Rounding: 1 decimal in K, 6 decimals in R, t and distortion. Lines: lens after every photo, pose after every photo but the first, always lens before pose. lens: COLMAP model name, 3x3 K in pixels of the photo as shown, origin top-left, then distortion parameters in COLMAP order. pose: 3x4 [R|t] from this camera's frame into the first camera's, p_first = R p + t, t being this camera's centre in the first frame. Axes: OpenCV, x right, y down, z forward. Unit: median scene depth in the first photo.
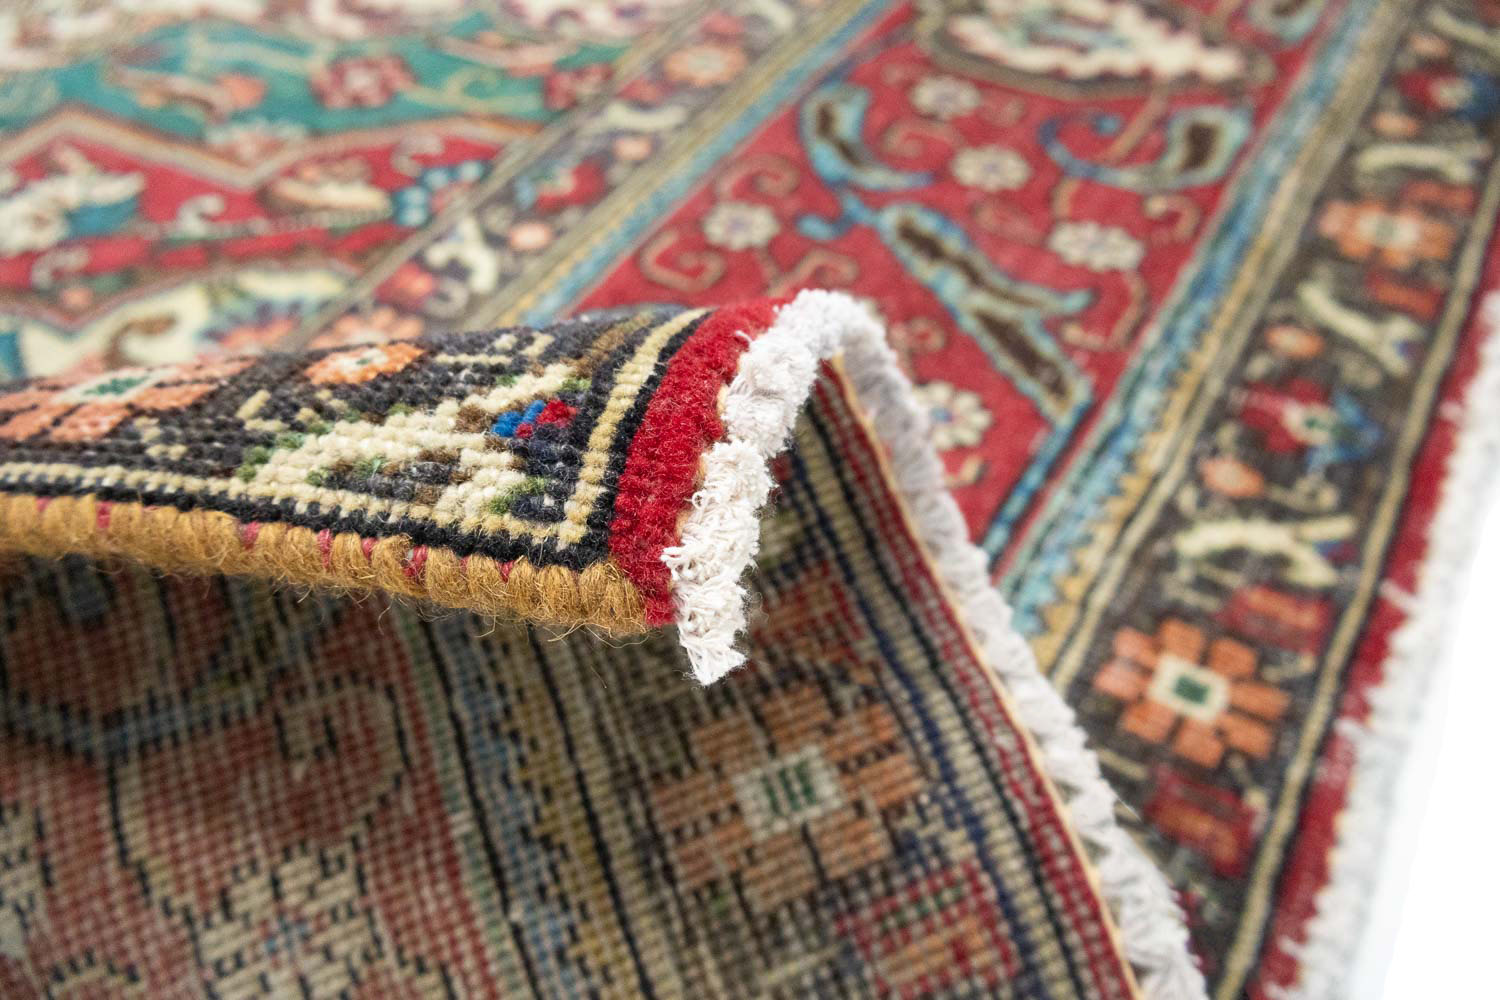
lens RADIAL K [[1280.2, 0, 736.5], [0, 1280.2, 500.5], [0, 0, 1]] dist [0.004520, -0.000709]
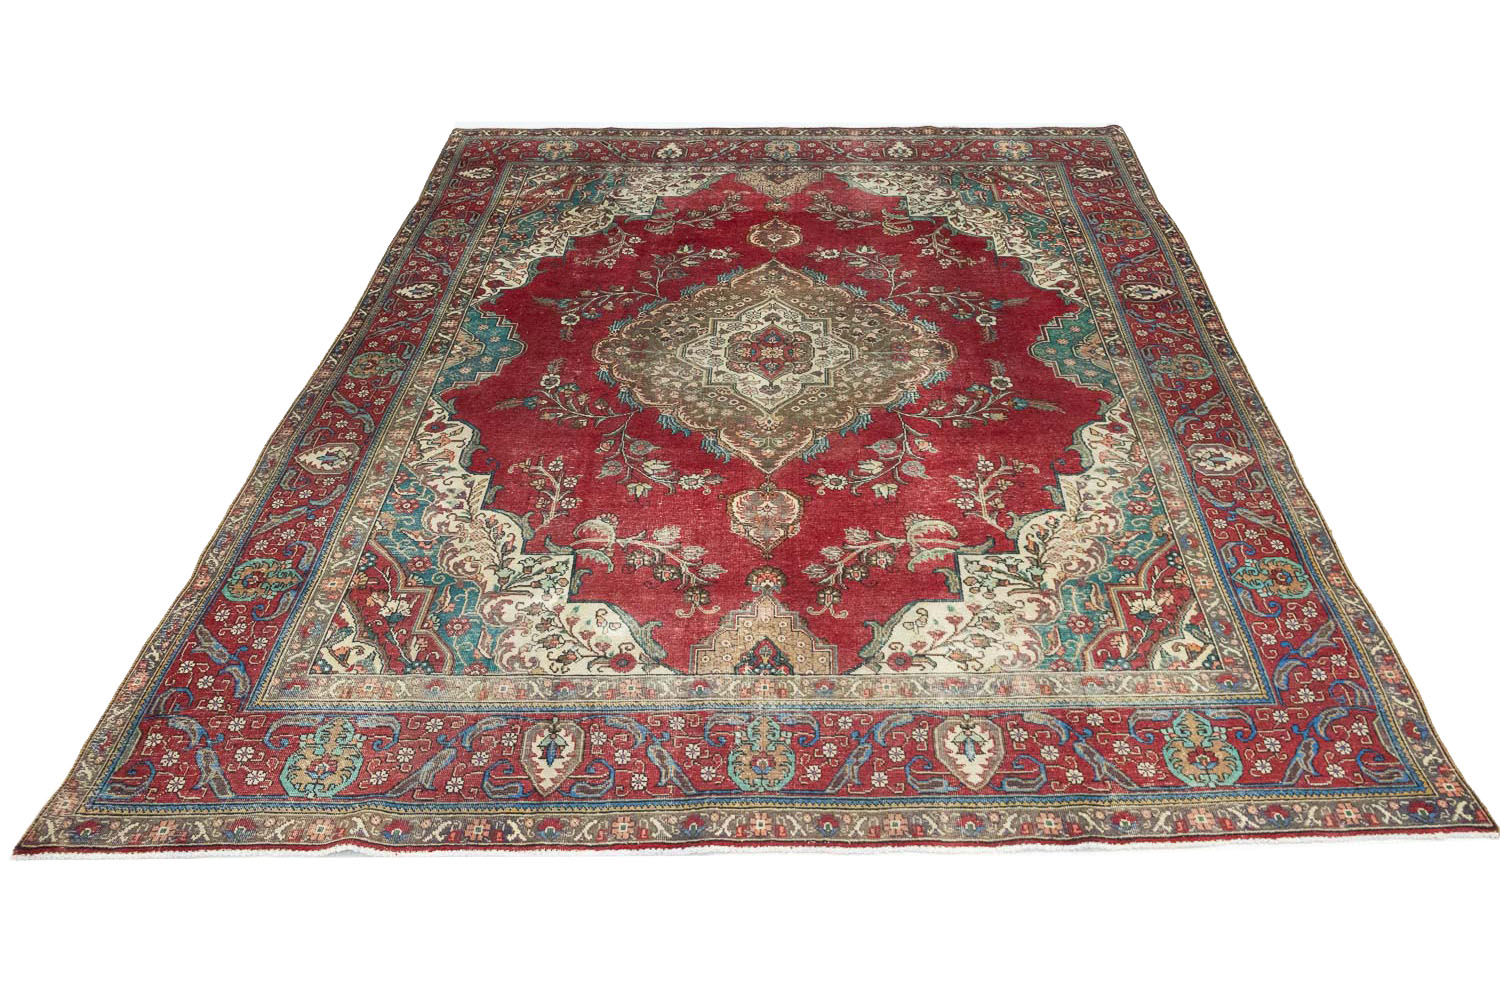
lens RADIAL K [[1280.2, 0, 736.5], [0, 1280.2, 500.5], [0, 0, 1]] dist [0.004520, -0.000709]
pose [[-0.478715, -0.496124, 0.724357, -6.429922], [0.654475, 0.348294, 0.671084, -6.005645], [-0.585230, 0.795332, 0.157968, 2.323281]]
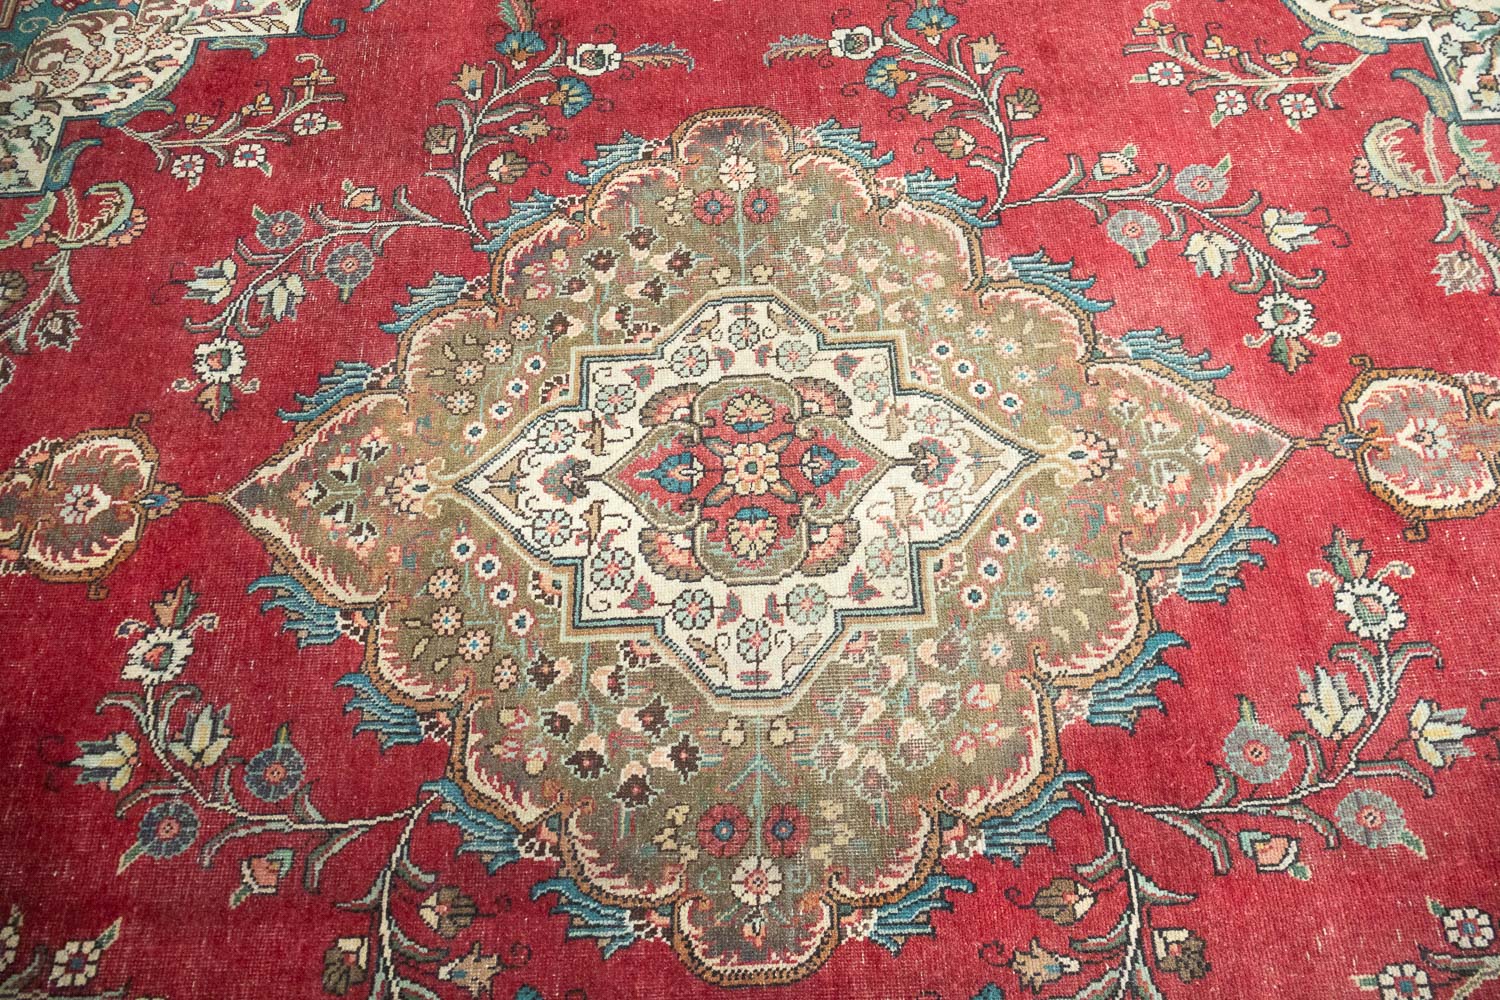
lens RADIAL K [[1228.7, 0, 742.8], [0, 1228.7, 499.3], [0, 0, 1]] dist [-0.000024, -0.005903]
pose [[-0.840327, 0.514026, -0.172128, -1.017874], [-0.321541, -0.217014, 0.921692, -3.968838], [0.436420, 0.829869, 0.347643, 1.874388]]
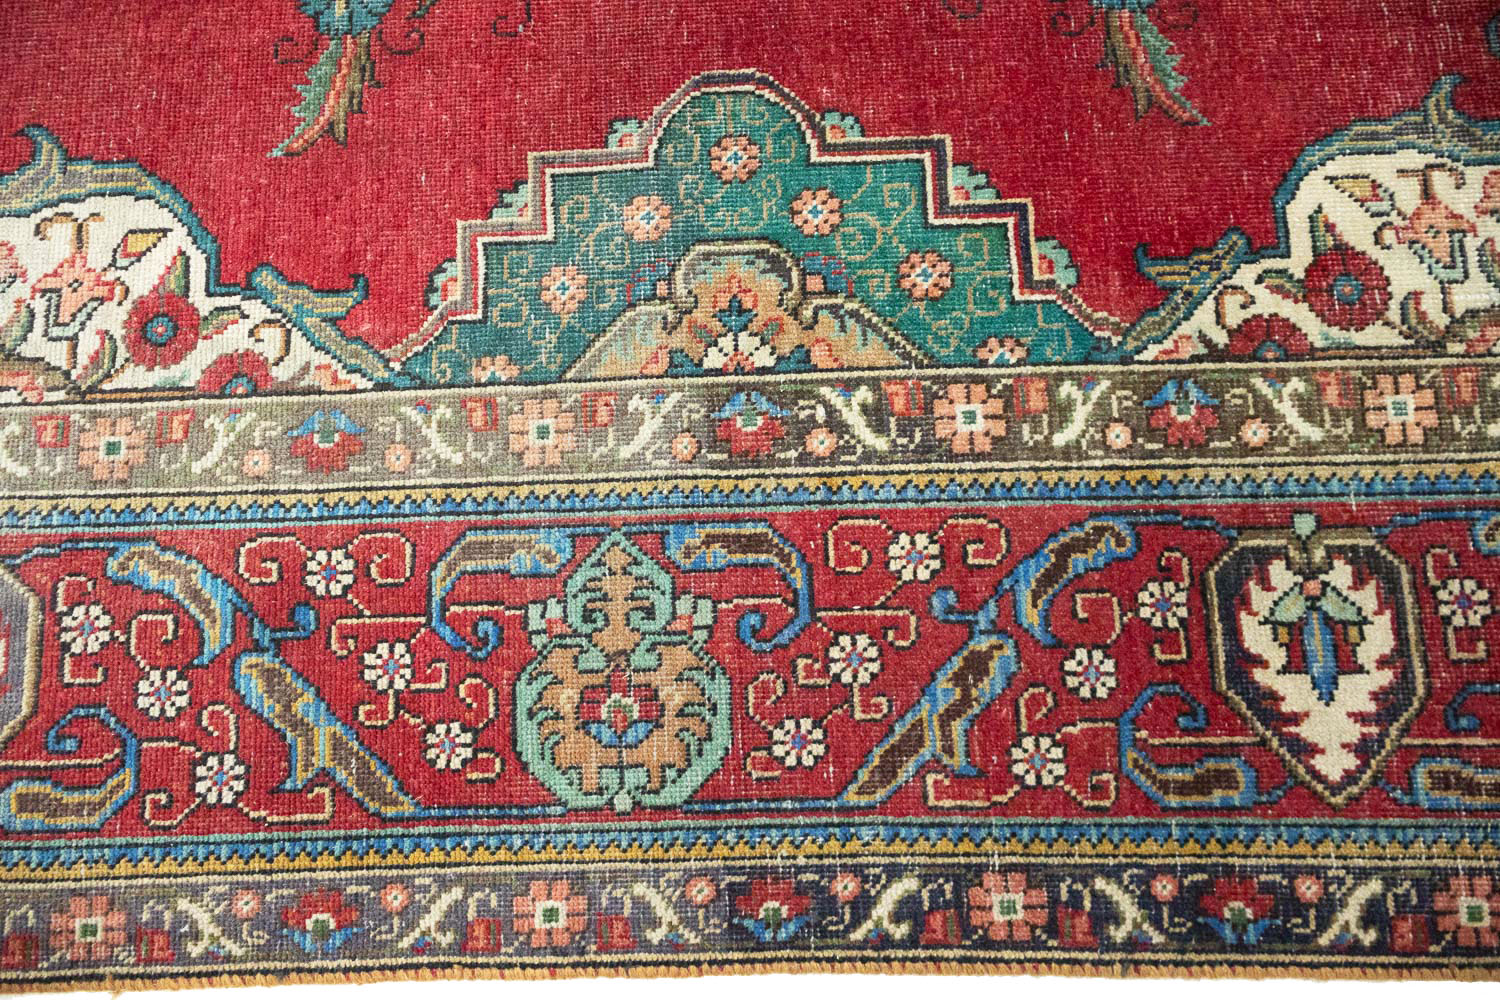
lens RADIAL K [[1246.0, 0, 733.7], [0, 1246.0, 496.7], [0, 0, 1]] dist [-0.001482, -0.003292]
pose [[0.844868, -0.518101, 0.133300, -2.572700], [0.373504, 0.749647, 0.546374, -1.436071], [-0.383005, -0.411826, 0.826866, 0.412718]]
